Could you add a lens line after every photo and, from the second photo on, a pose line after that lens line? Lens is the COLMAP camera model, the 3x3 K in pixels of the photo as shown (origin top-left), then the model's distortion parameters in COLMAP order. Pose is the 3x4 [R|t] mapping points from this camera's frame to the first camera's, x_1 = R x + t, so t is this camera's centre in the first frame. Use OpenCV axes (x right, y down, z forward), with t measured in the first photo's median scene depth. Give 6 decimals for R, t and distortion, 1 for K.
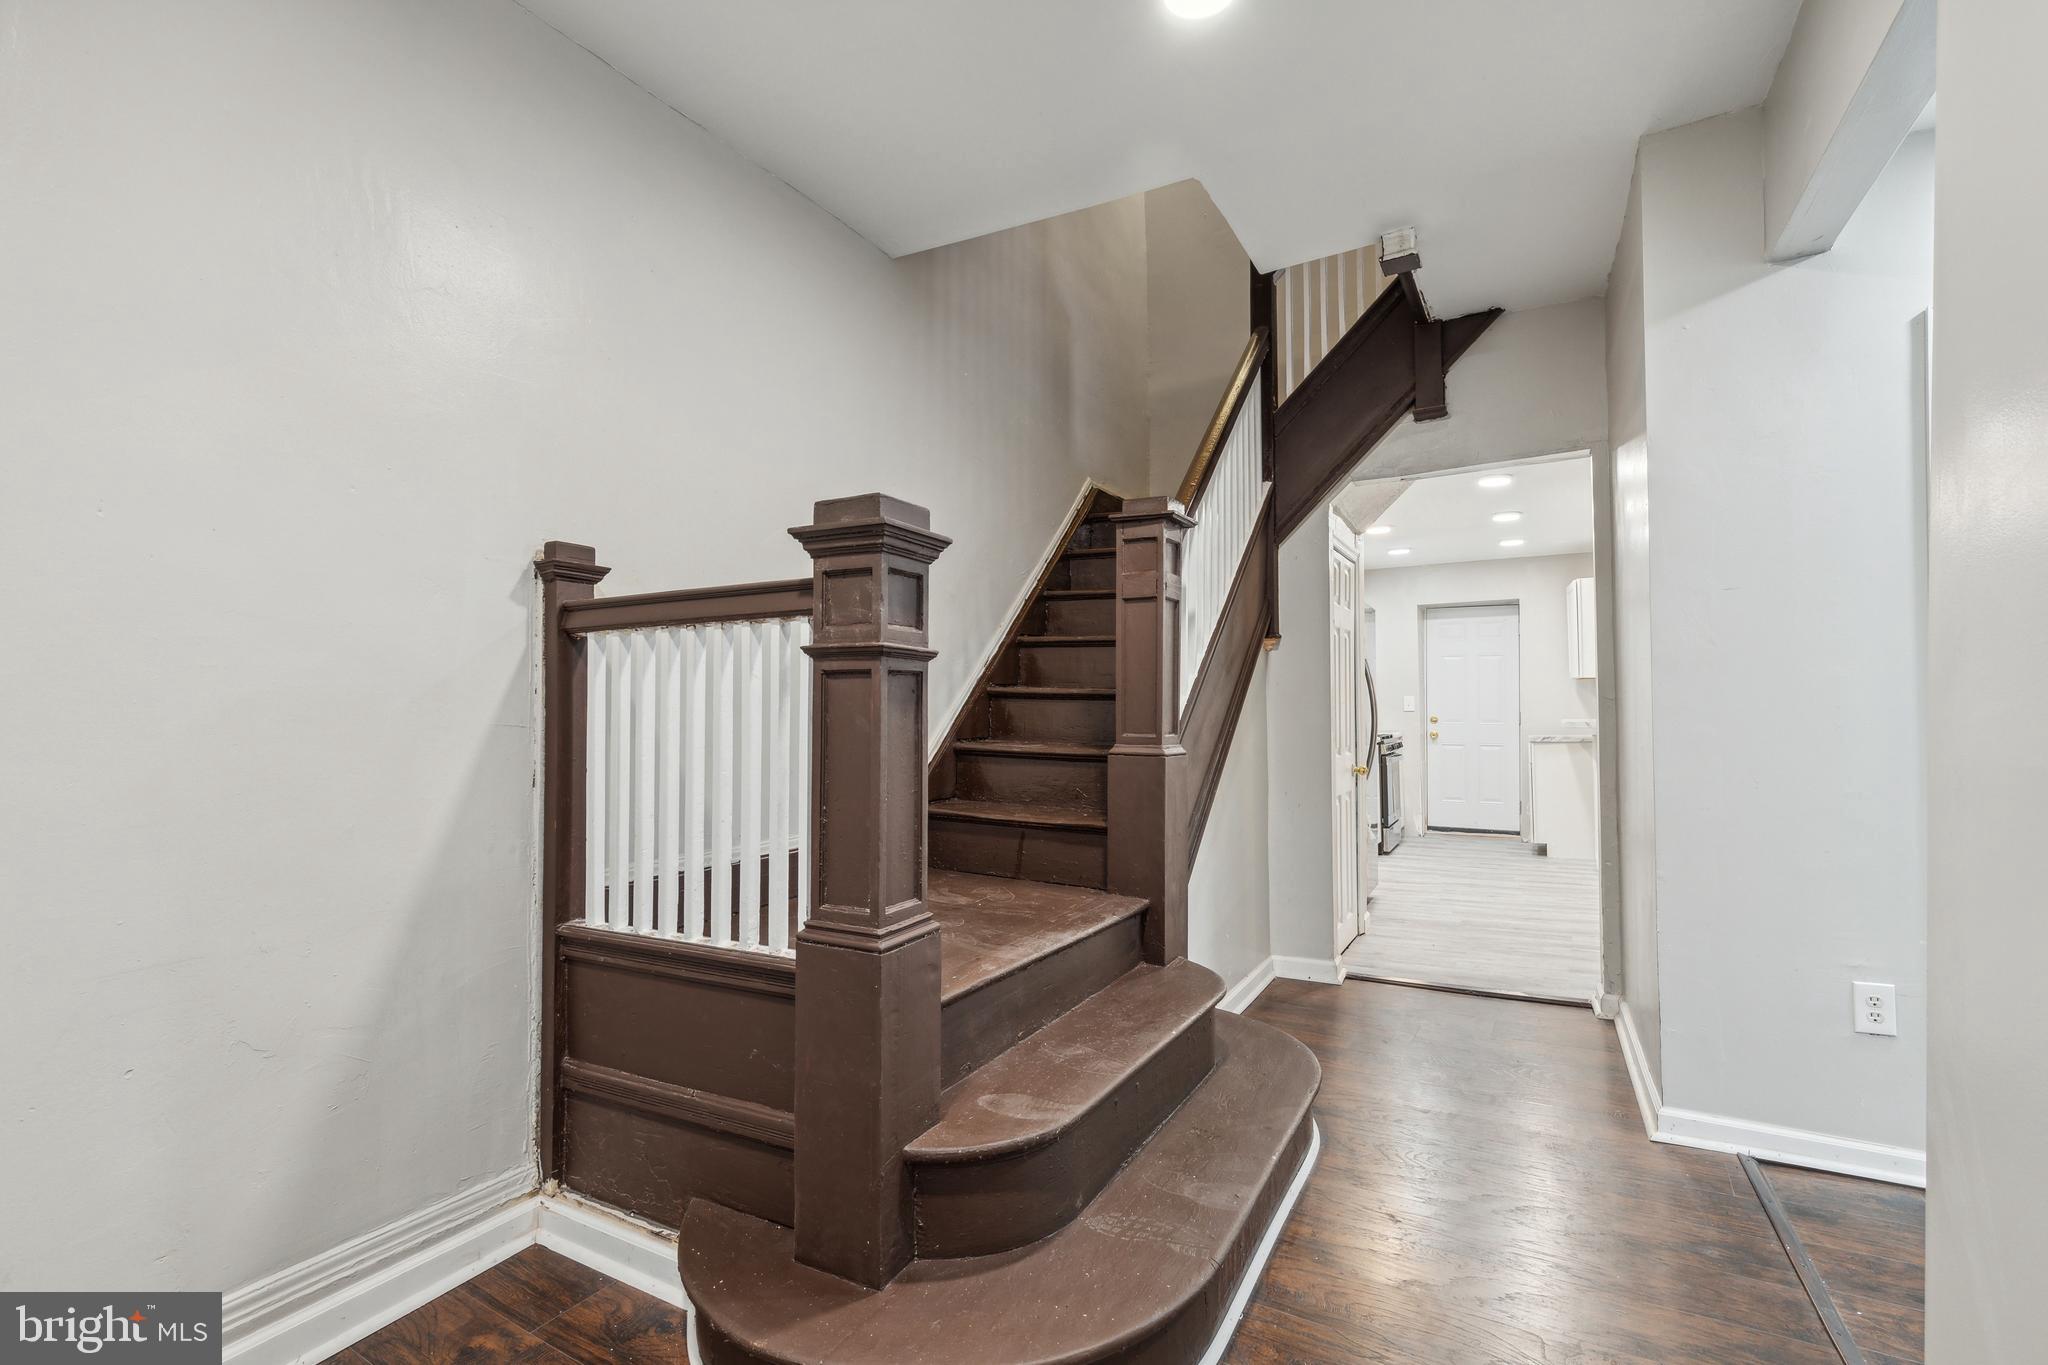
lens RADIAL K [[928.8, 0, 1027.0], [0, 928.8, 685.1], [0, 0, 1]] dist [0.008716, -0.002626]
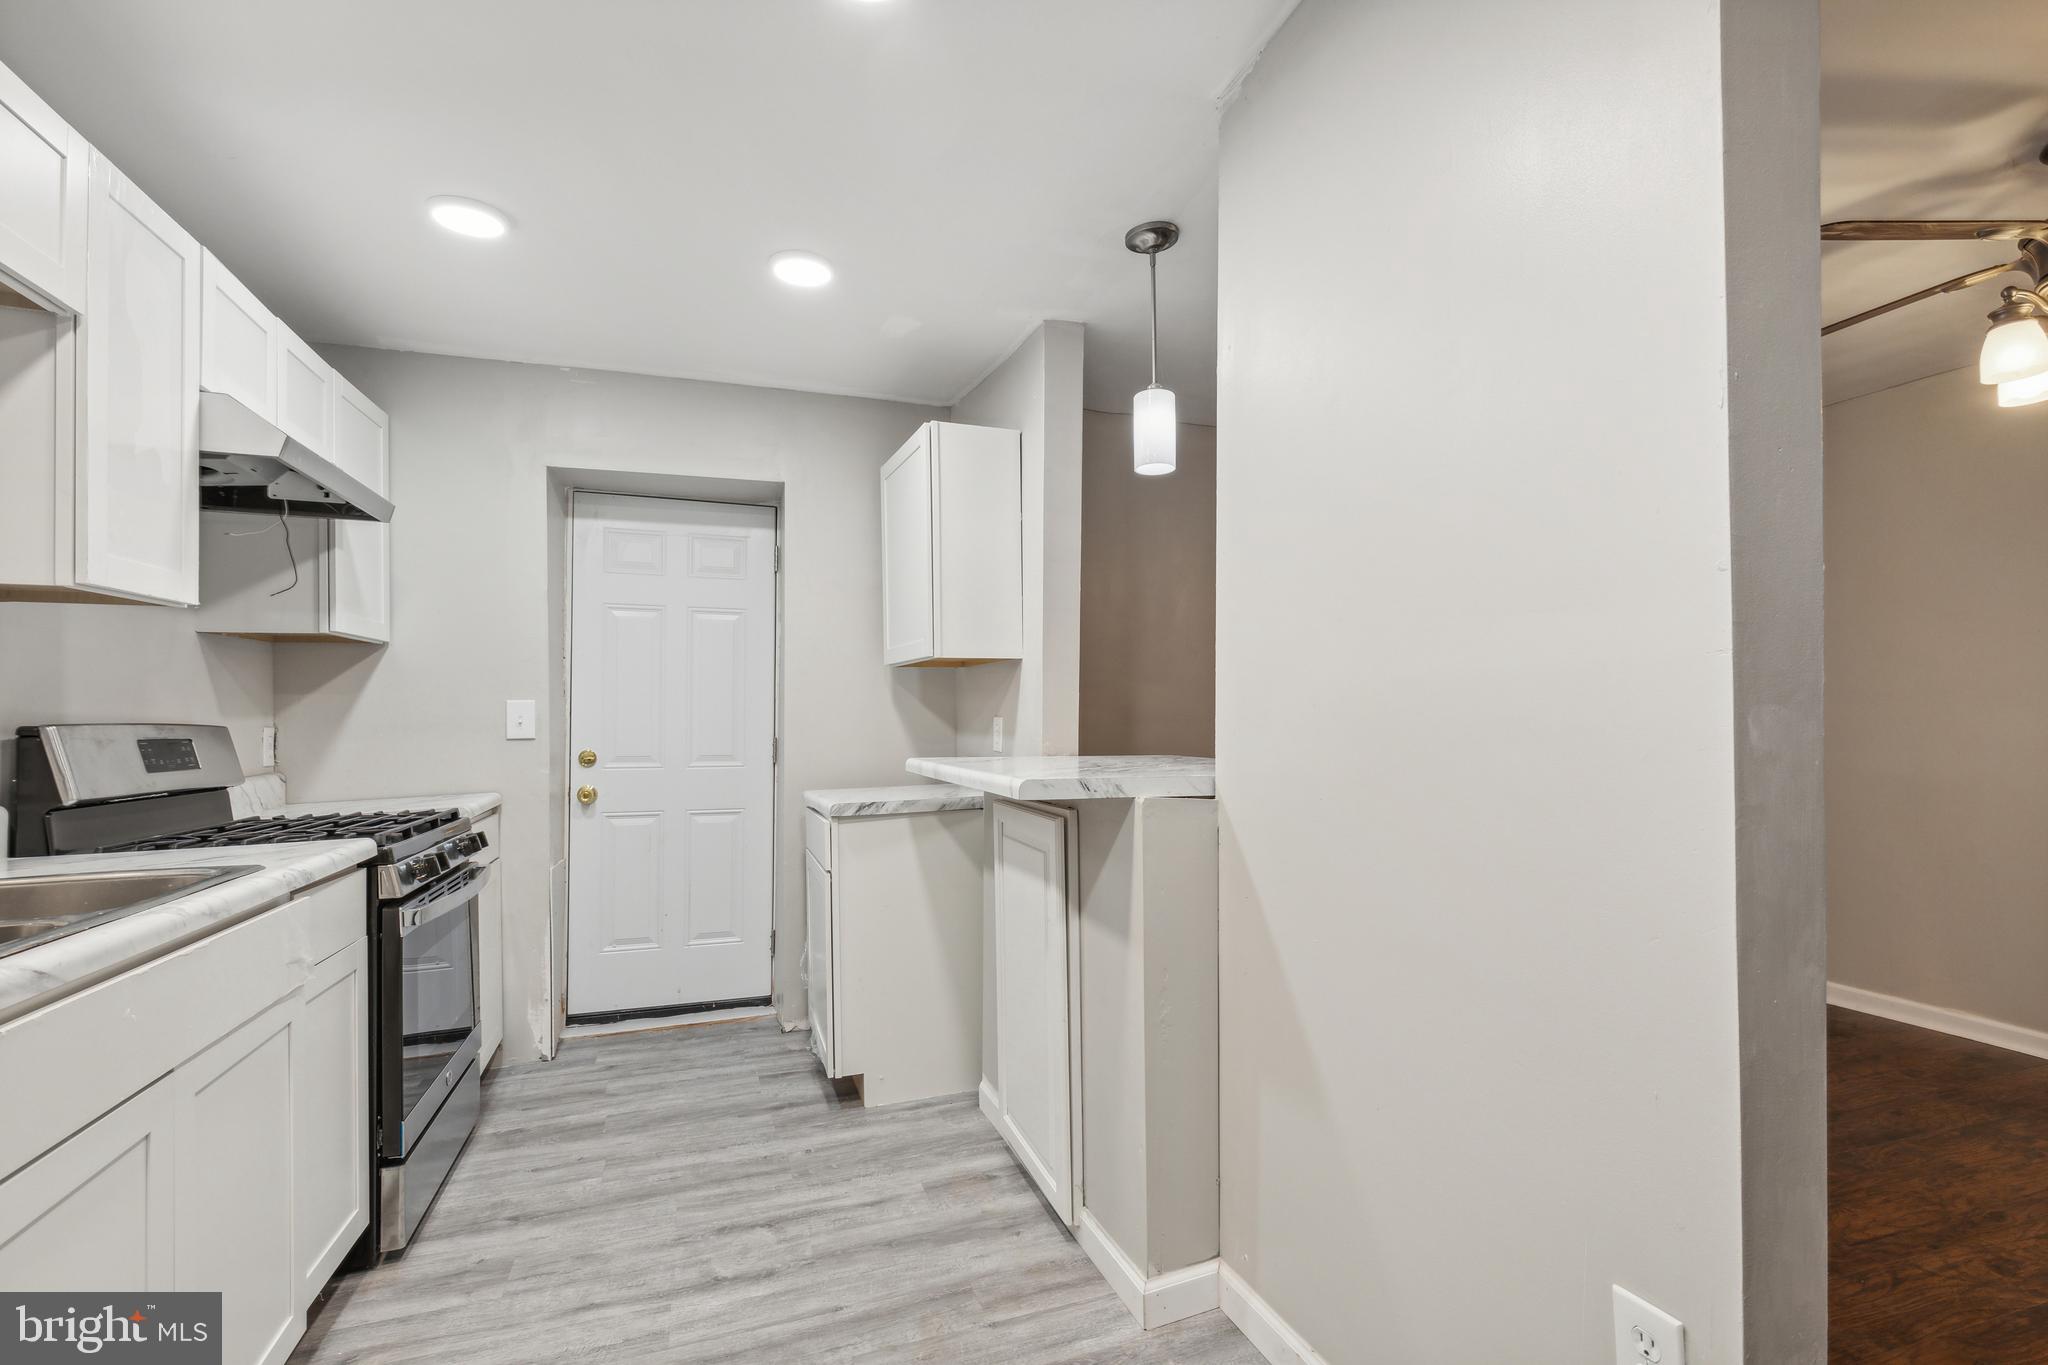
lens RADIAL K [[928.8, 0, 1028.7], [0, 928.8, 700.6], [0, 0, 1]] dist [0.008716, -0.002626]
pose [[0.669022, 0.018627, 0.743009, 0.293060], [-0.015986, 0.999815, -0.010671, 0.014464], [-0.743070, -0.004739, 0.669196, 0.648846]]
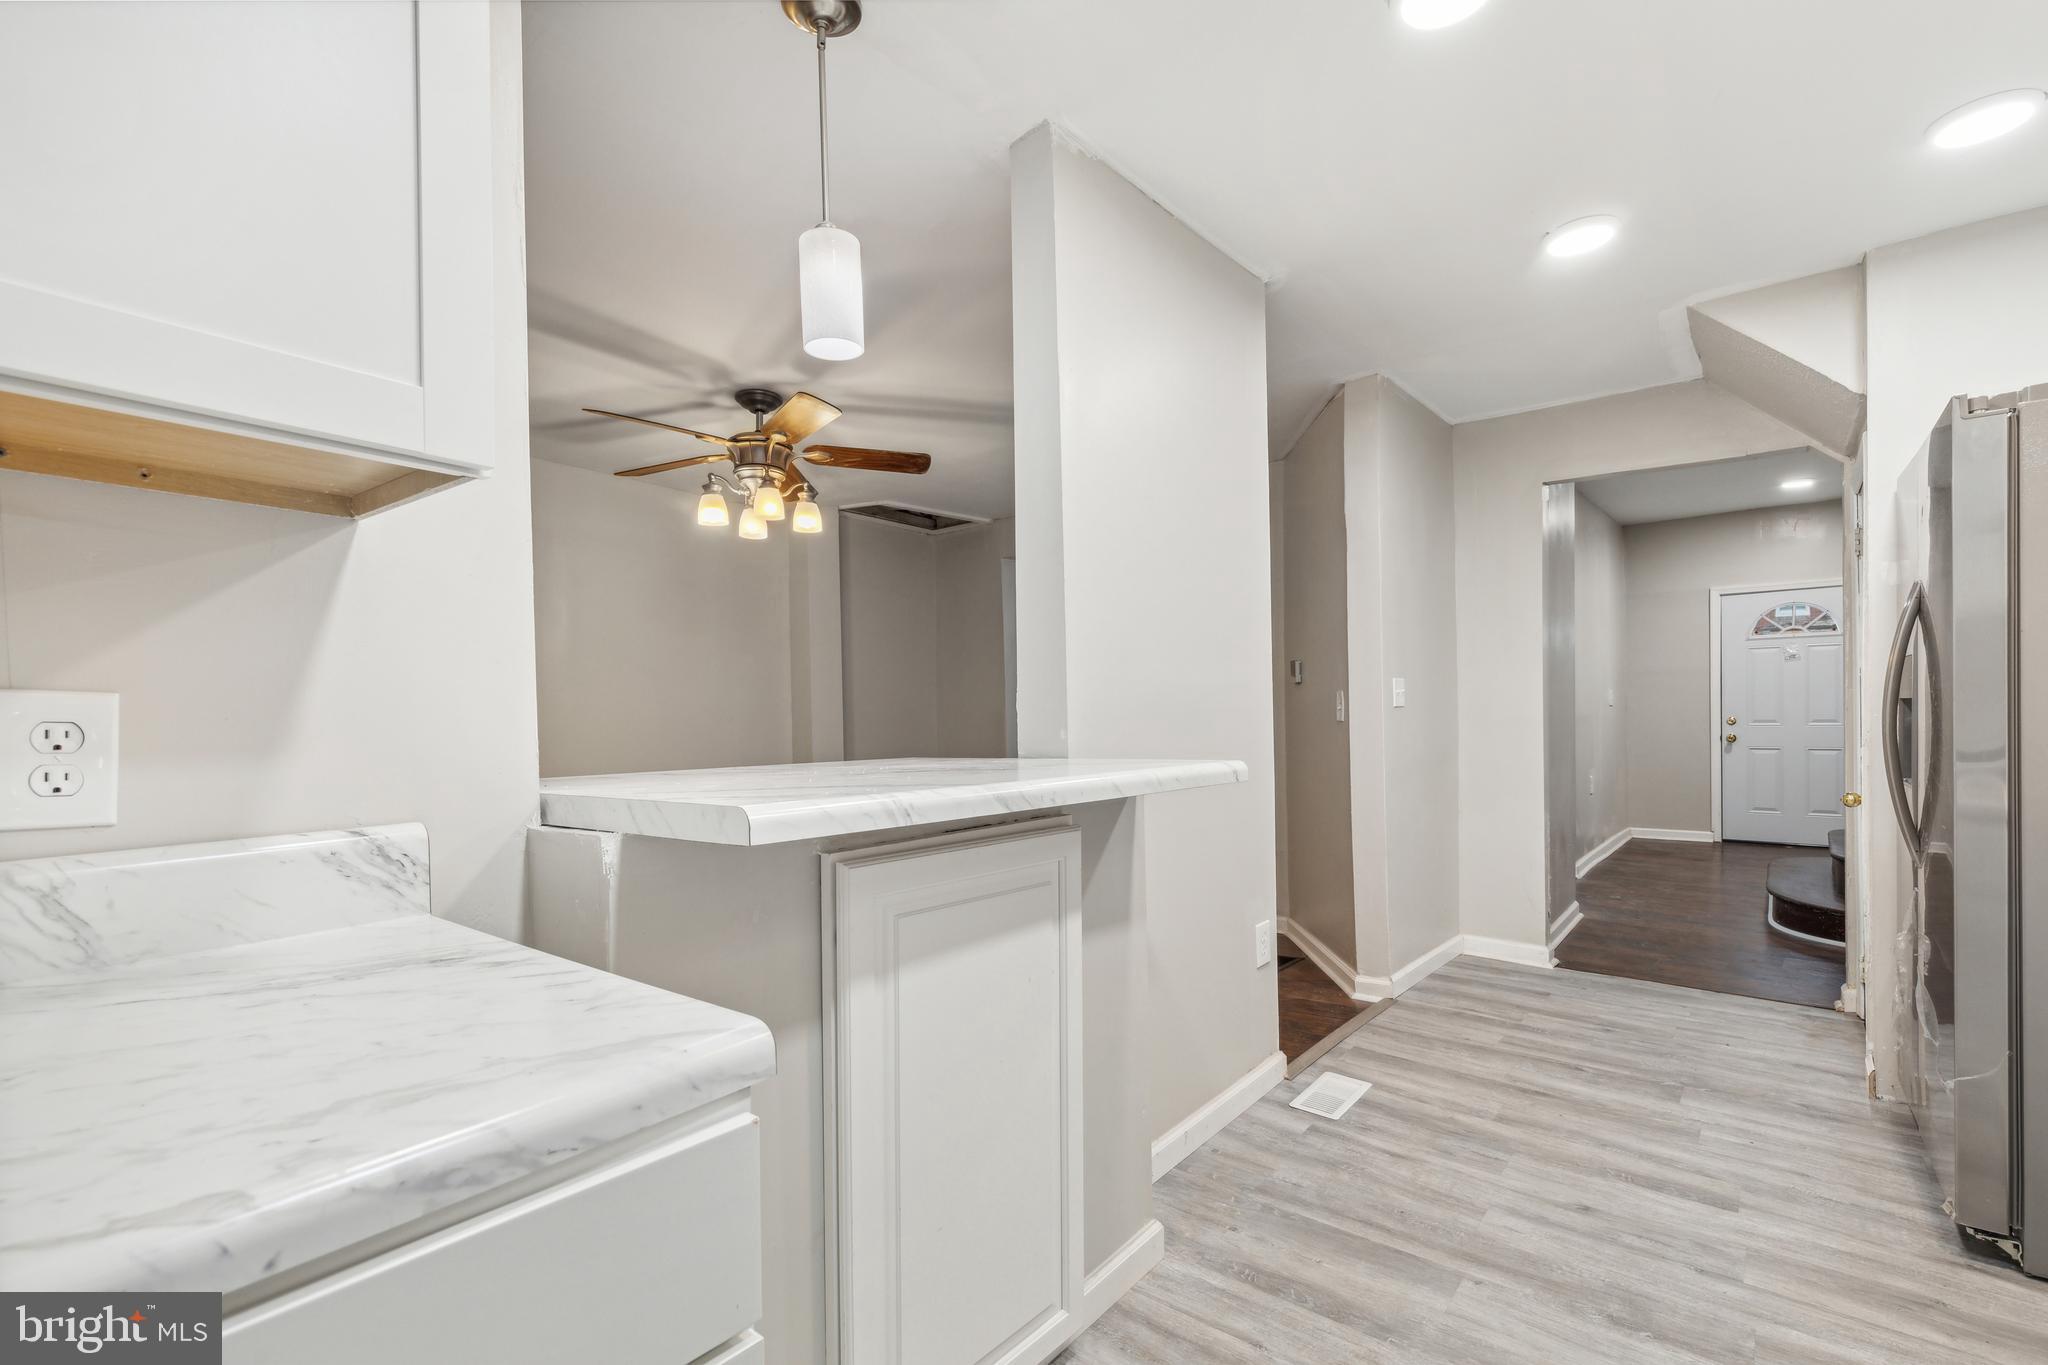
lens RADIAL K [[928.8, 0, 997.2], [0, 928.8, 726.0], [0, 0, 1]] dist [0.008716, -0.002626]
pose [[-0.978275, 0.022397, 0.206097, 0.477615], [0.019082, 0.999655, -0.018056, 0.026707], [-0.206430, -0.013731, -0.978365, 1.044562]]
